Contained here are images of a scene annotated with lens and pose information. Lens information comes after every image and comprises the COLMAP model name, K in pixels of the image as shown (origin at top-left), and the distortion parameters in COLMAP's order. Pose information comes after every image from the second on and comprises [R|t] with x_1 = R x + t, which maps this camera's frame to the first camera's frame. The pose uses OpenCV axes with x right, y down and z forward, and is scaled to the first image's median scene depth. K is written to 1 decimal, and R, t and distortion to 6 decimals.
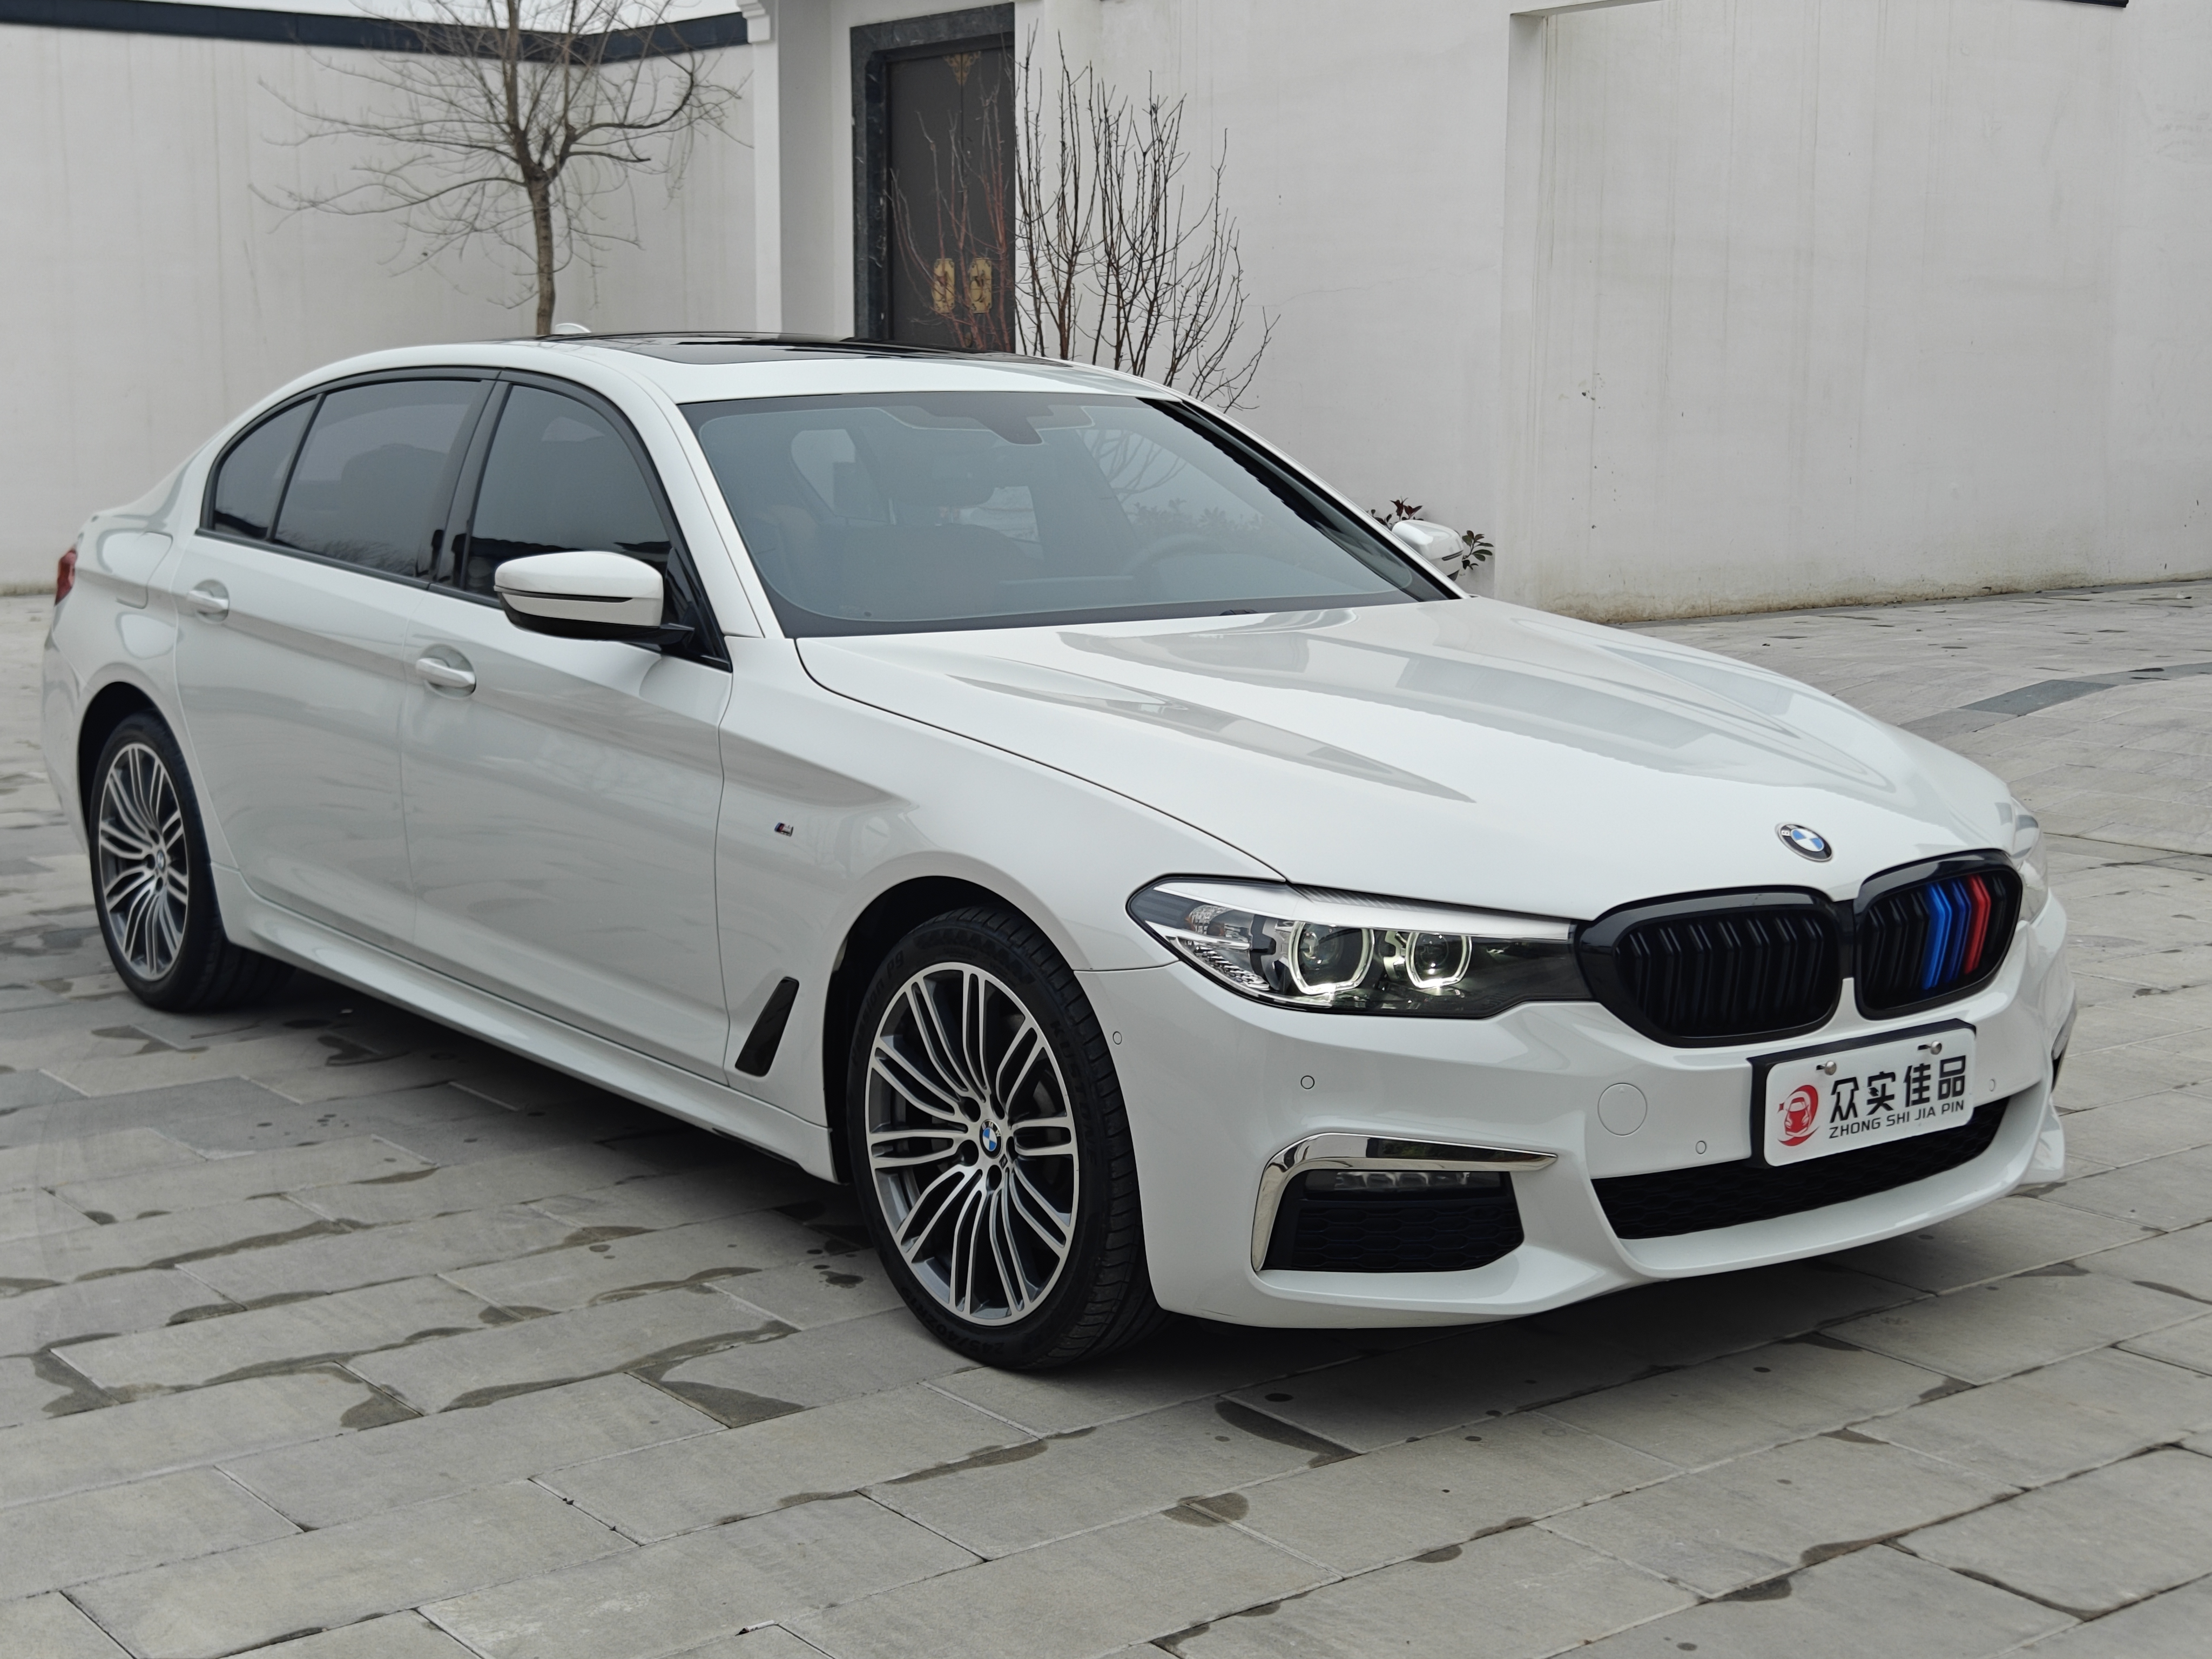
lens RADIAL K [[3097.6, 0, 1116.4], [0, 3097.6, 832.8], [0, 0, 1]] dist [0.234660, -0.857510]
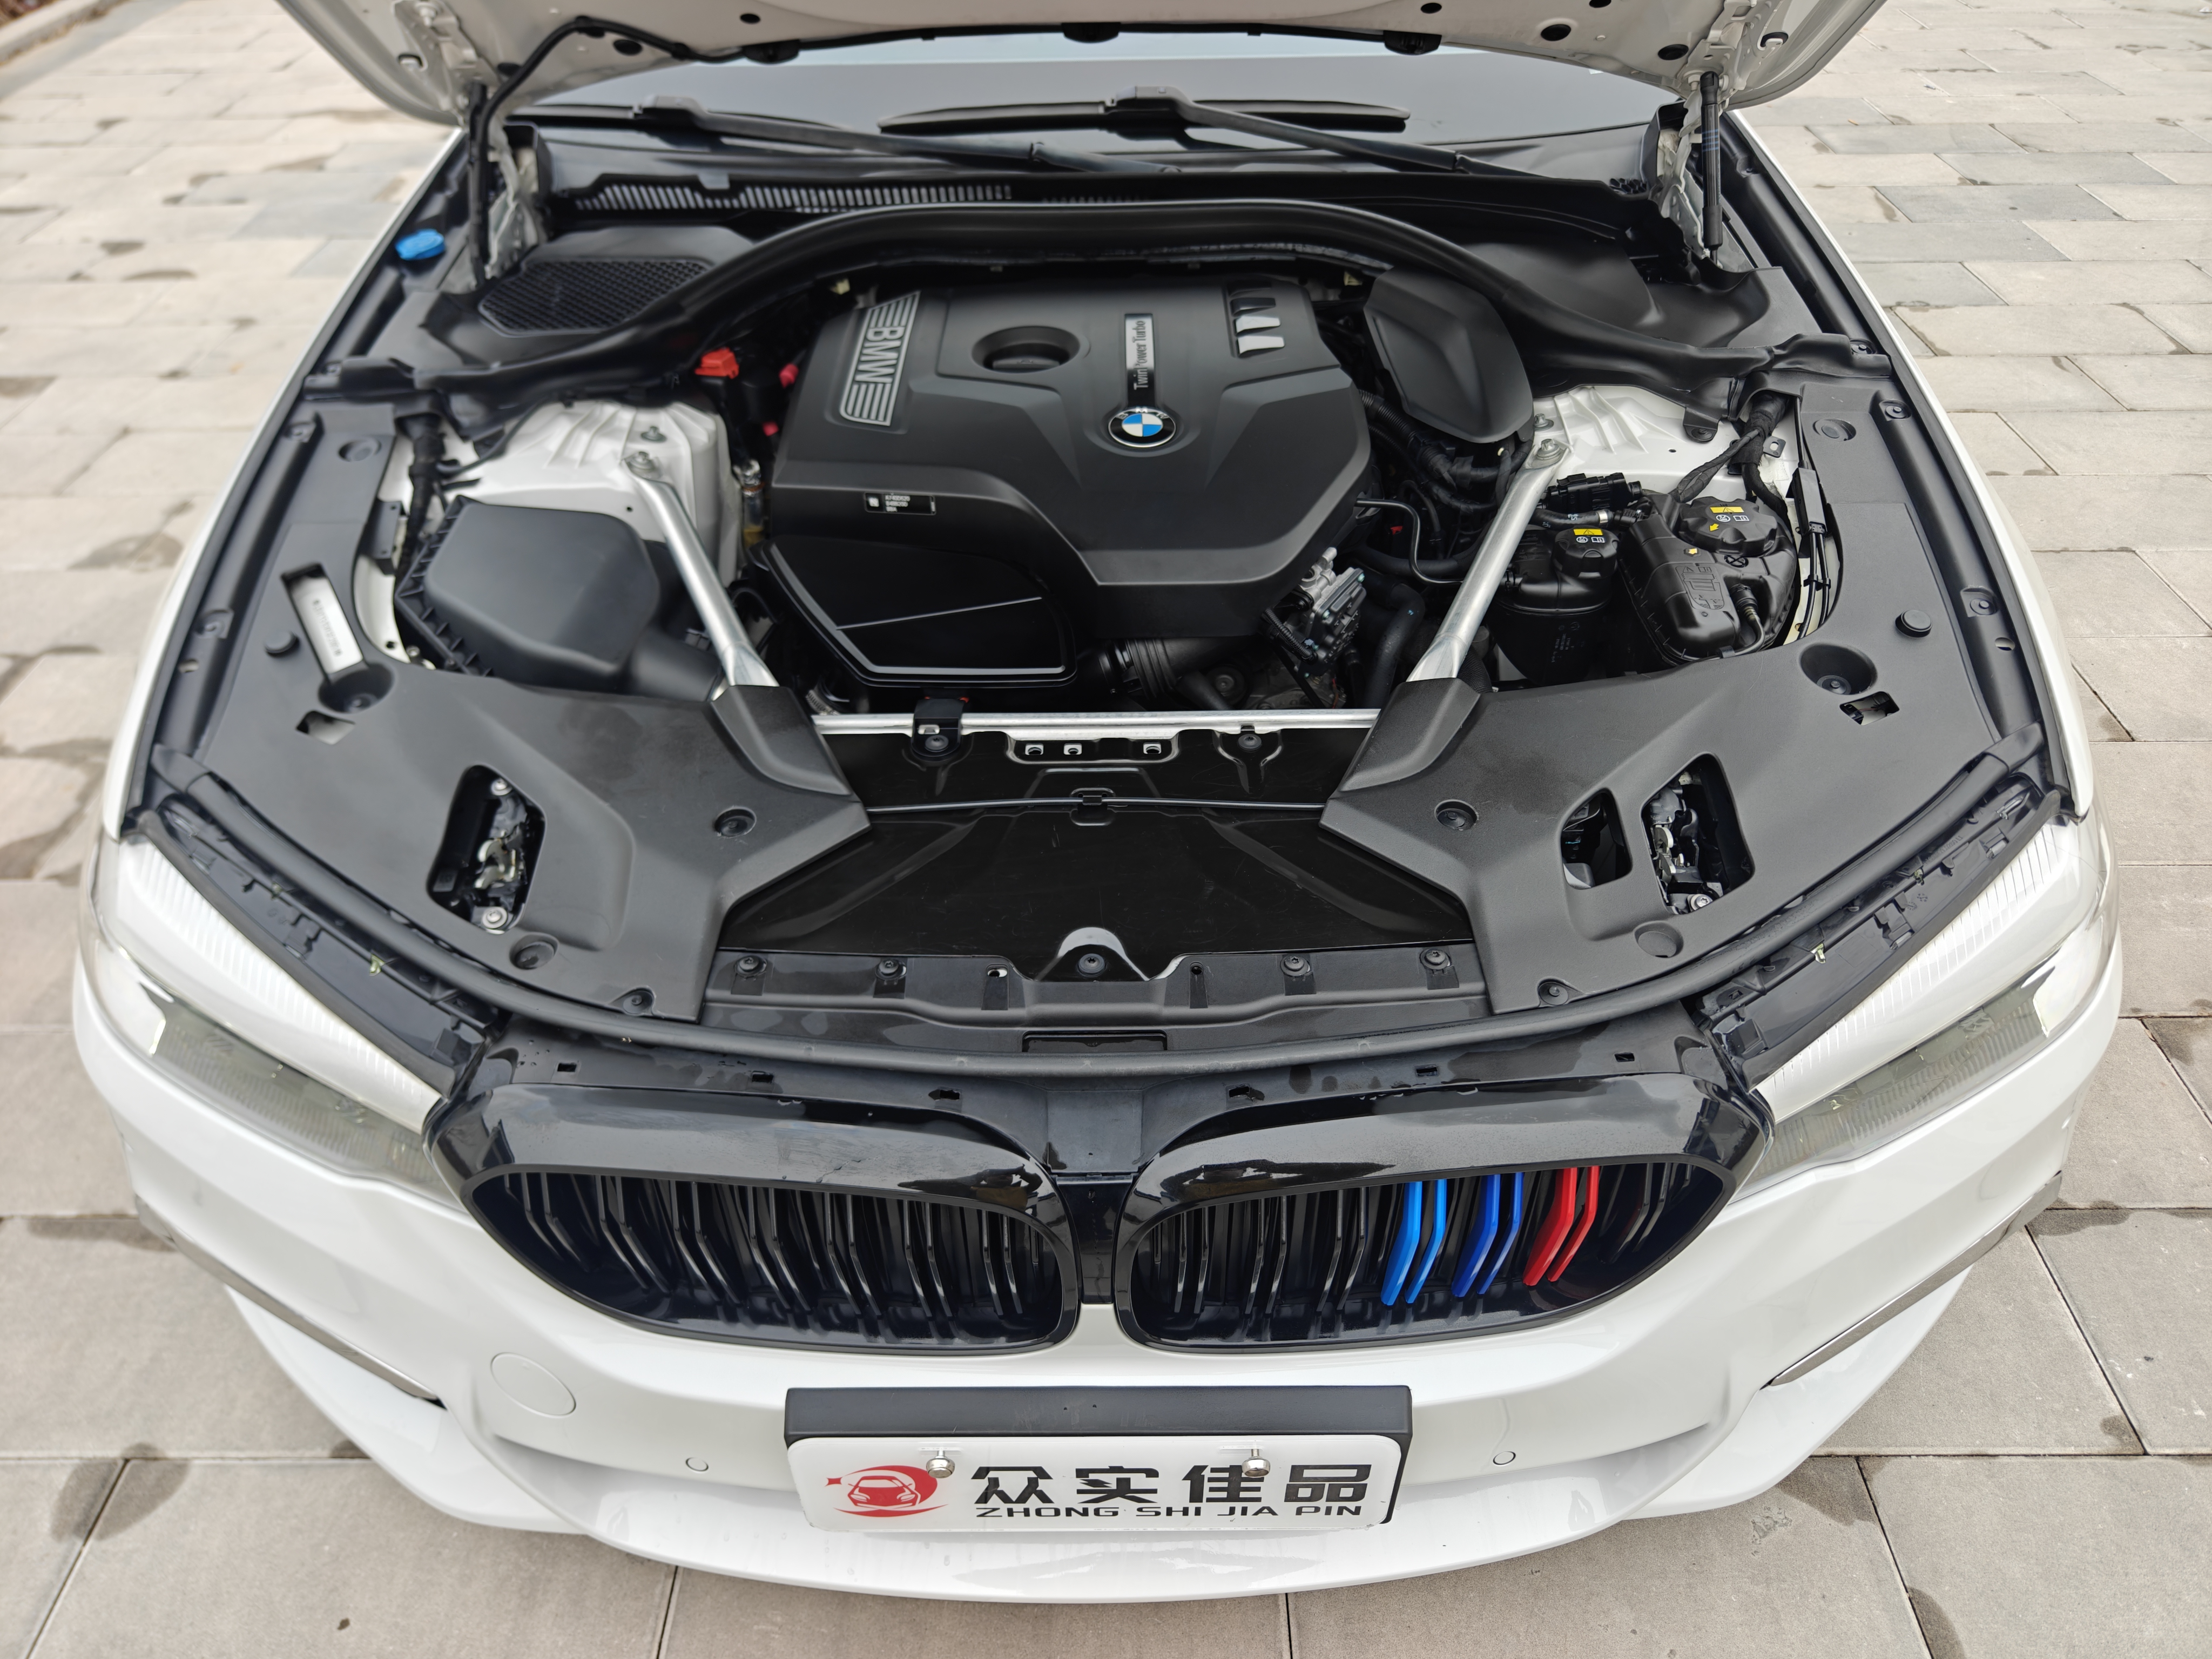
lens RADIAL K [[1511.3, 0, 1106.0], [0, 1511.3, 829.5], [0, 0, 1]] dist [0.003483, -0.004059]
pose [[0.787763, 0.390936, -0.476023, 0.319630], [-0.074710, 0.827726, 0.556136, -0.151397], [0.611431, -0.402540, 0.681259, 0.864080]]
